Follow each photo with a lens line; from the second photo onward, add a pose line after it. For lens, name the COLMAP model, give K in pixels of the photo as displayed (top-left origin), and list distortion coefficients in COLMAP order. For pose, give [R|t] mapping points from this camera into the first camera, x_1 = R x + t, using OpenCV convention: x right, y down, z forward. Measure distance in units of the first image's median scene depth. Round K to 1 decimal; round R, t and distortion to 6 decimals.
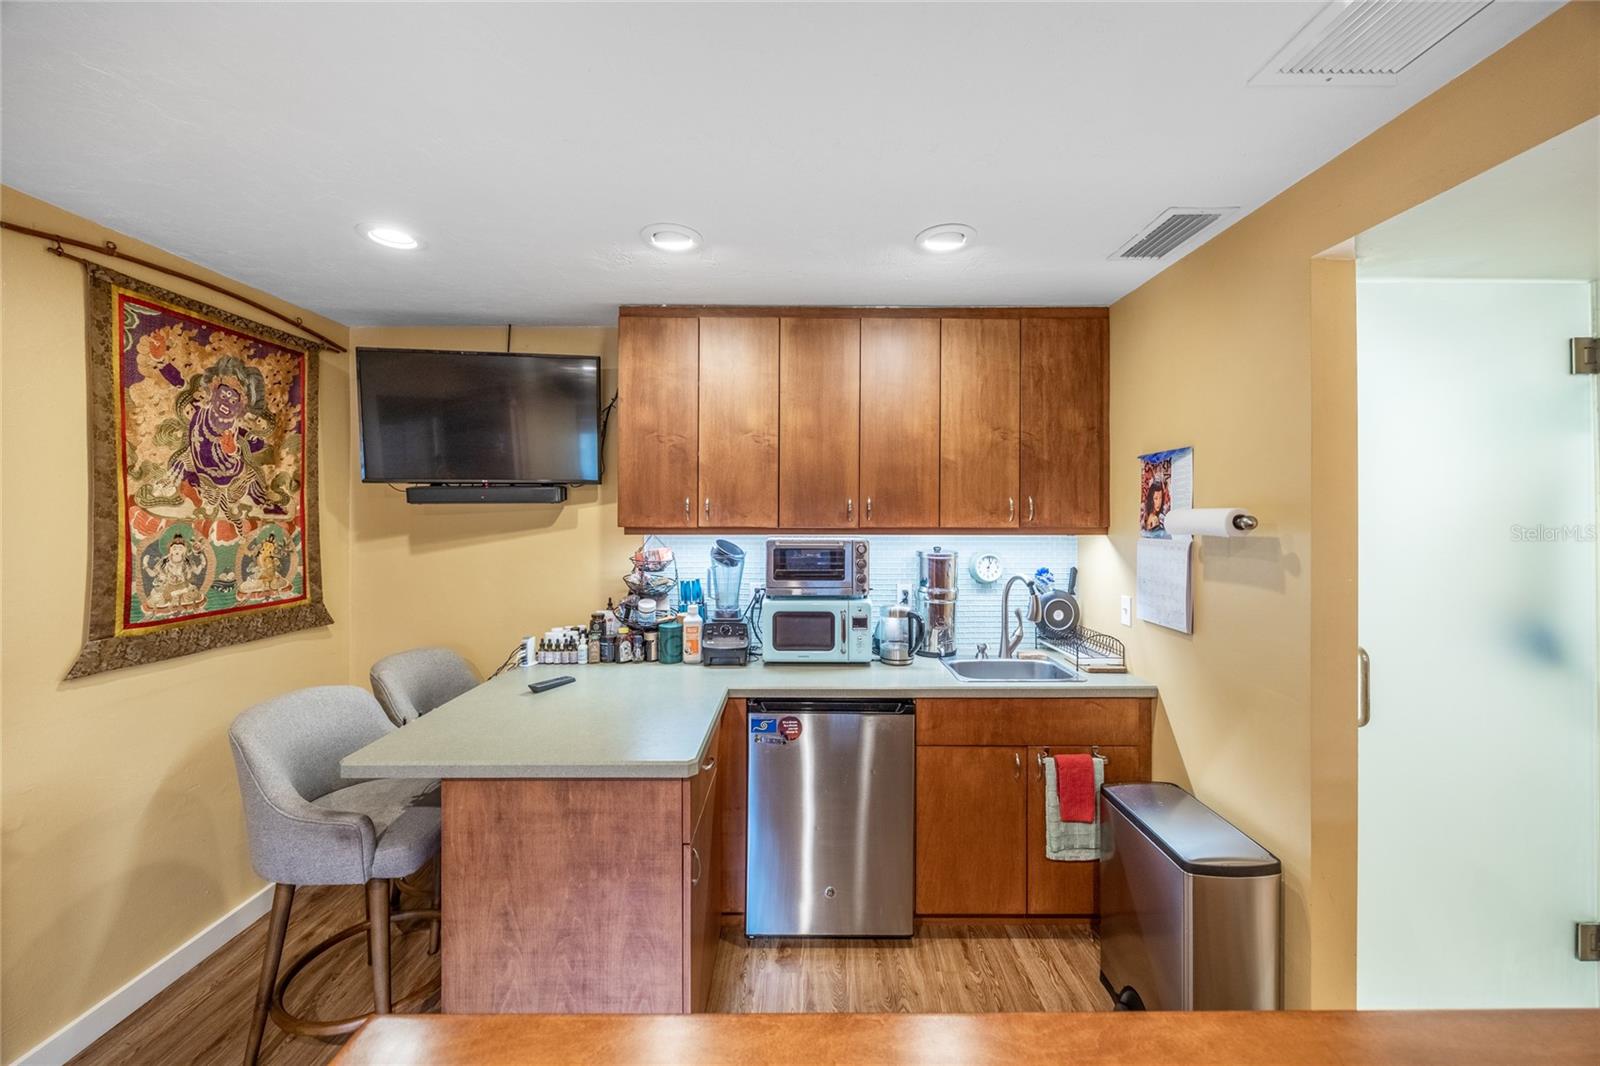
lens RADIAL K [[609.7, 0, 805.7], [0, 609.7, 511.8], [0, 0, 1]] dist [-0.003971, 0.000392]
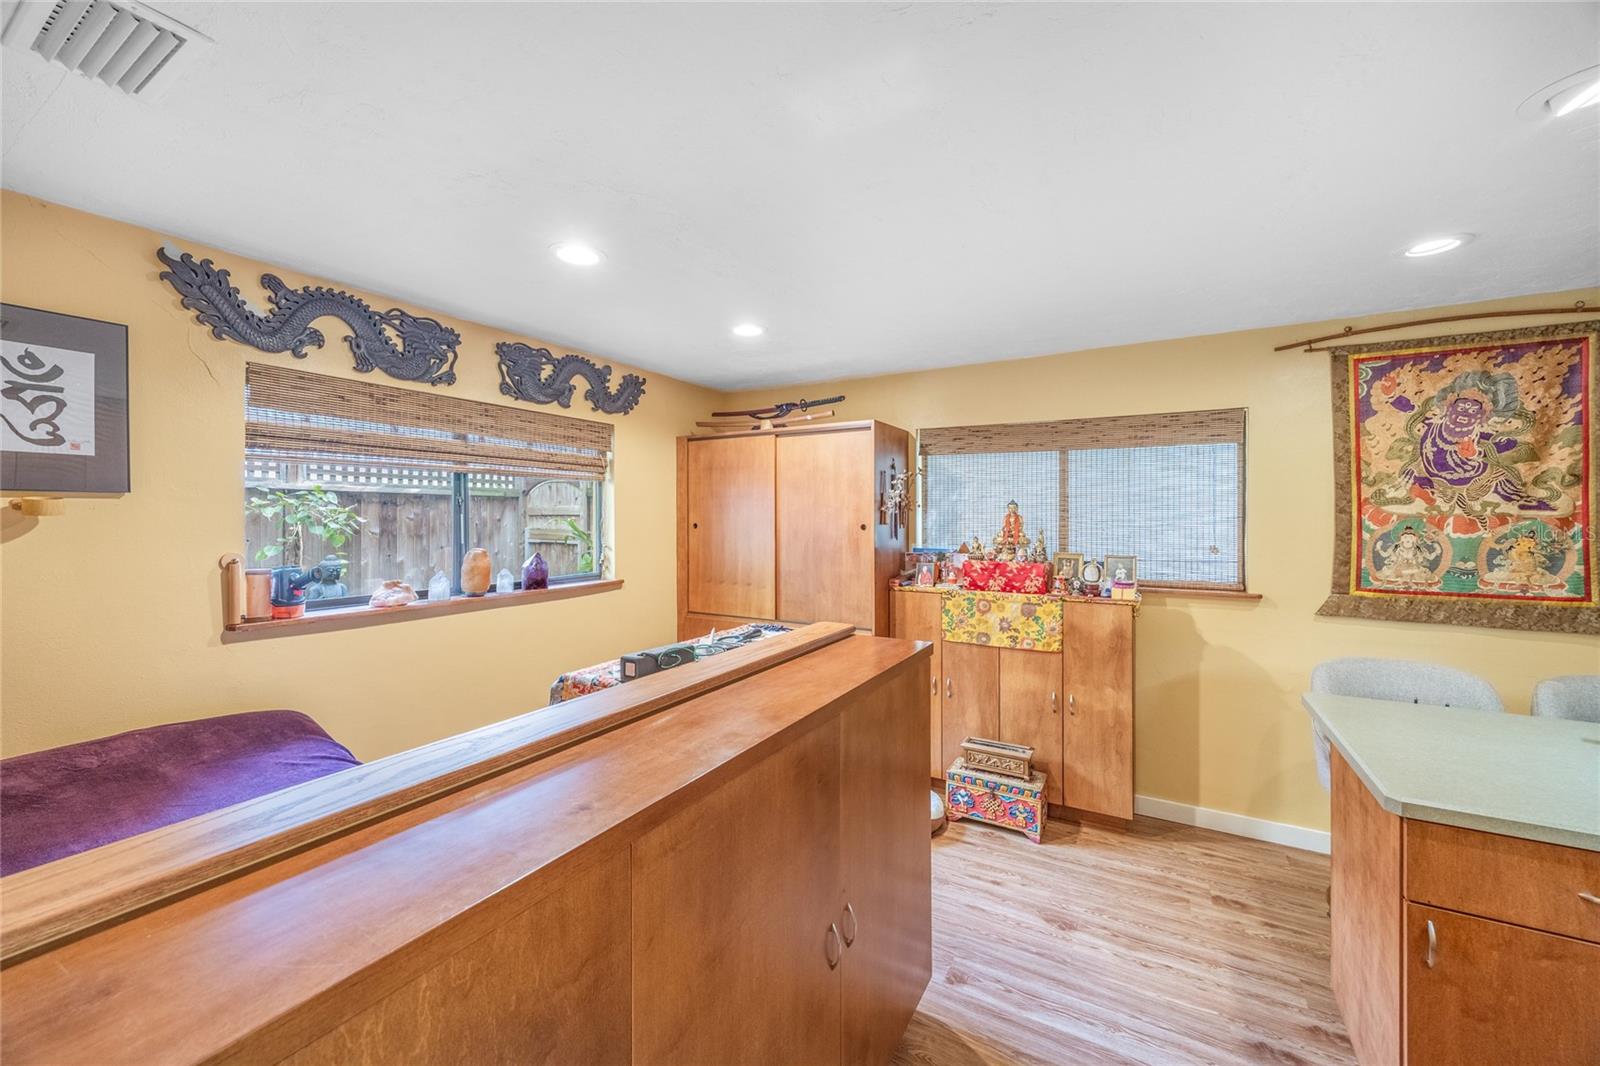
lens RADIAL K [[609.7, 0, 804.6], [0, 609.7, 517.3], [0, 0, 1]] dist [-0.003971, 0.000392]
pose [[-0.502187, -0.001598, -0.864758, 0.661753], [0.003298, 0.999987, -0.003763, 0.016571], [0.864753, -0.004742, -0.502175, 0.495540]]
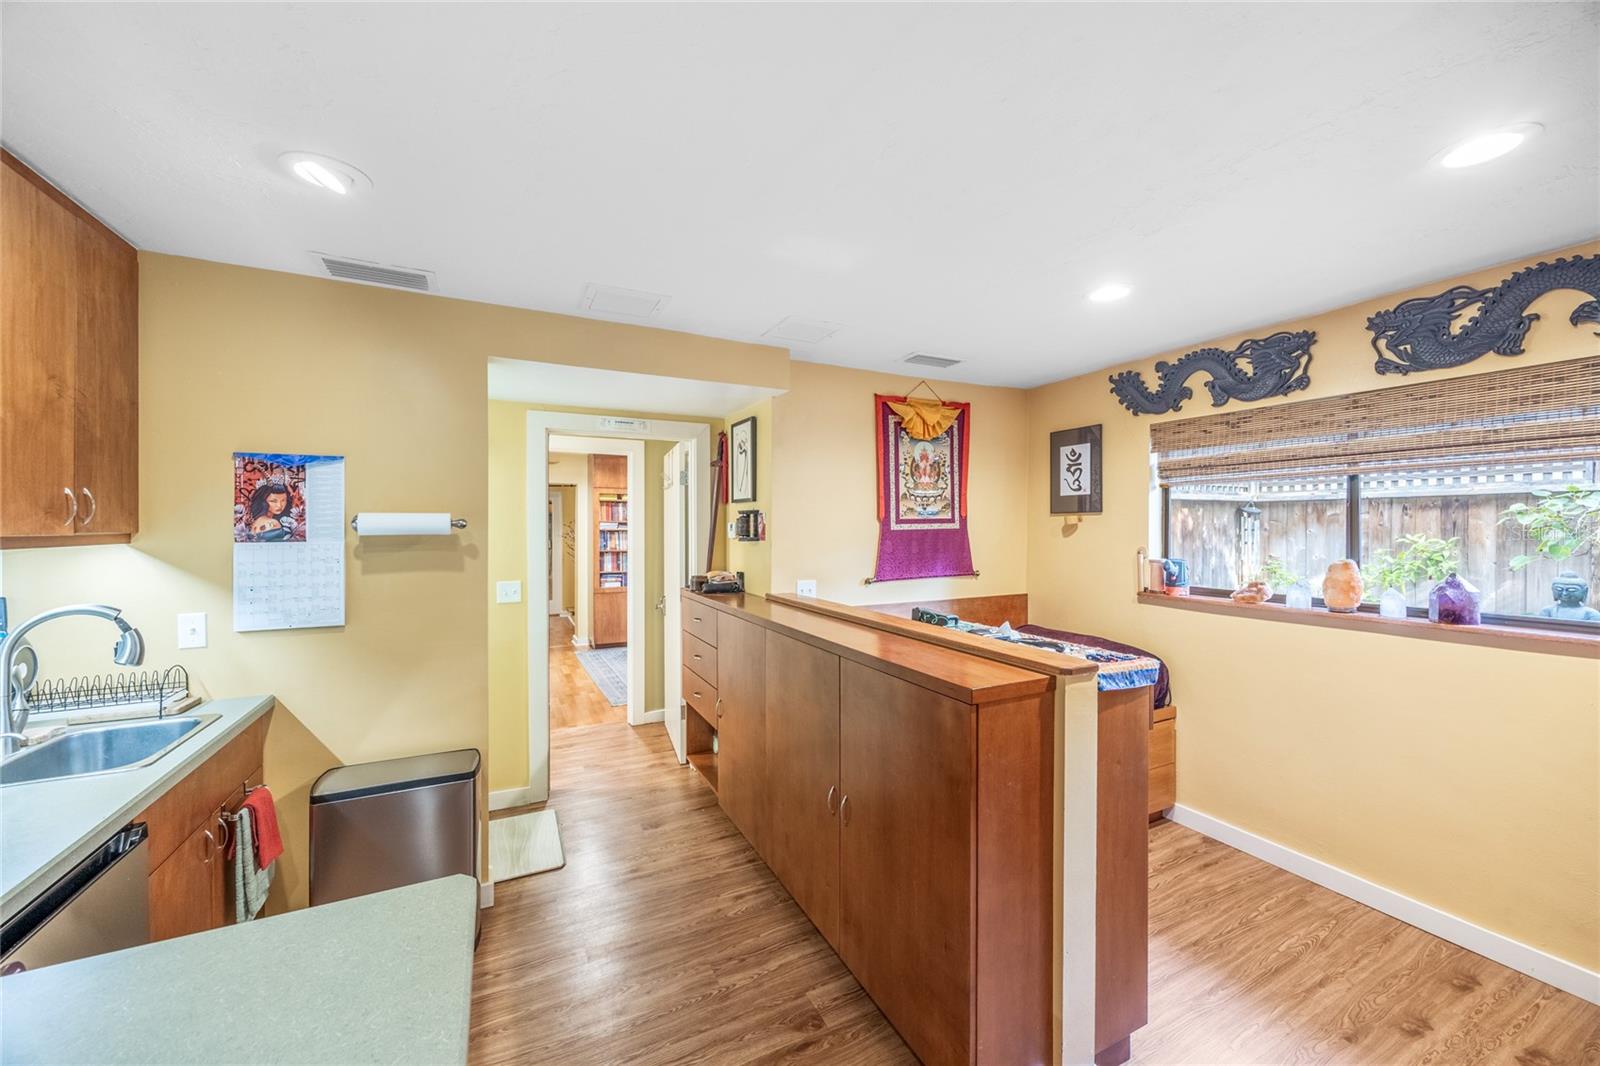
lens RADIAL K [[609.7, 0, 801.2], [0, 609.7, 526.9], [0, 0, 1]] dist [-0.003971, 0.000392]
pose [[-0.448505, -0.002761, 0.893776, -0.664244], [-0.003210, 0.999994, 0.001478, 0.014993], [-0.893775, -0.002206, -0.448511, 0.679360]]
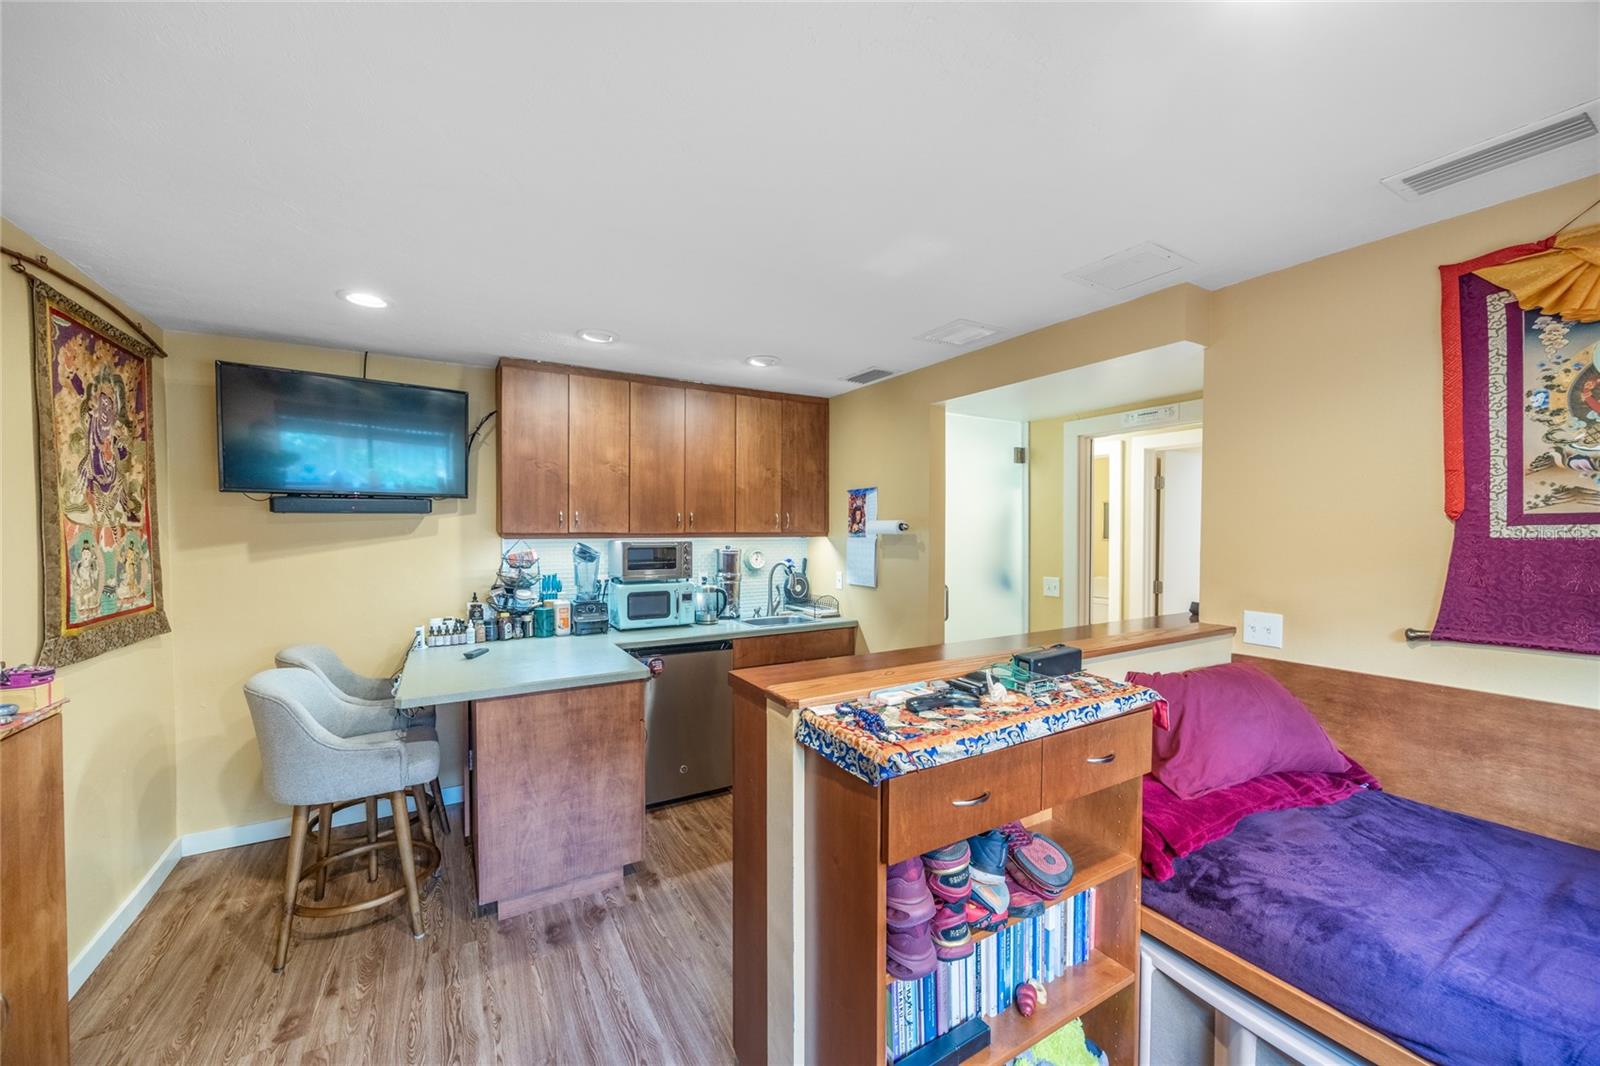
lens RADIAL K [[609.7, 0, 802.2], [0, 609.7, 541.1], [0, 0, 1]] dist [-0.003971, 0.000392]
pose [[0.864705, -0.011346, 0.502152, -0.458472], [-0.001343, 0.999689, 0.024901, 0.010615], [-0.502279, -0.022206, 0.864421, -0.459922]]
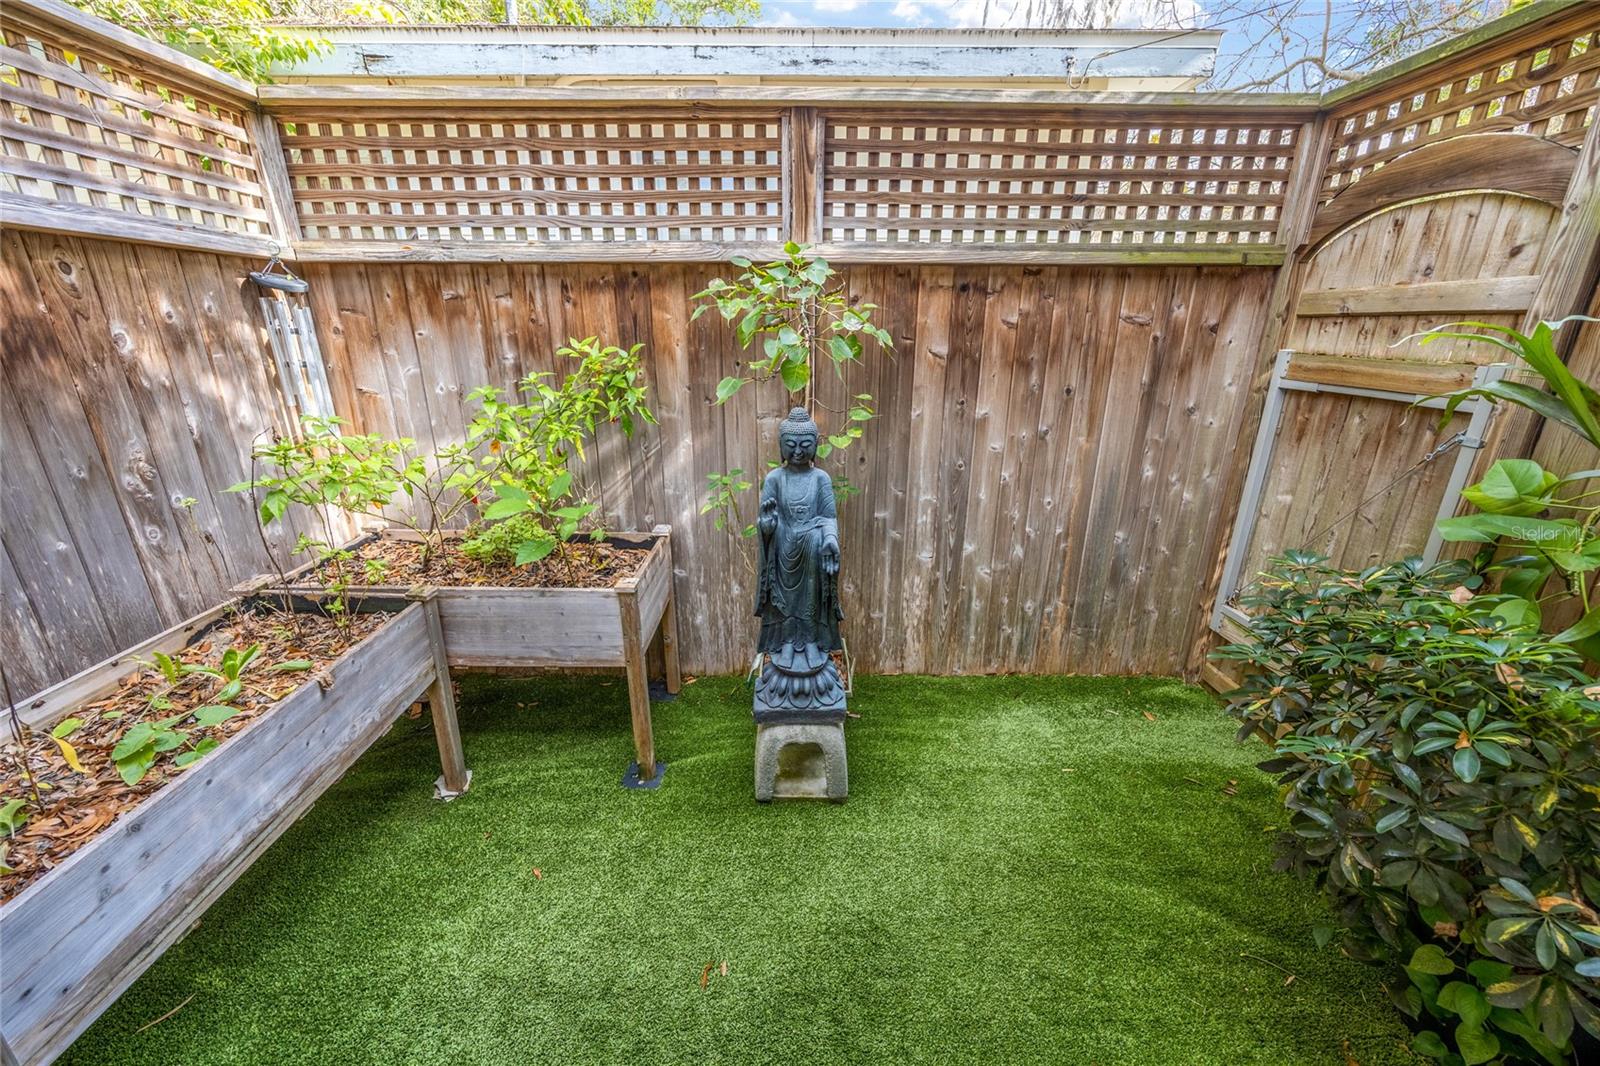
lens RADIAL K [[609.7, 0, 804.5], [0, 609.7, 535.7], [0, 0, 1]] dist [-0.003971, 0.000392]
pose [[-0.999961, -0.000136, -0.008781, -0.191918], [-0.002932, 0.947705, 0.319133, 0.020184], [0.008278, 0.319146, -0.947669, -0.798181]]
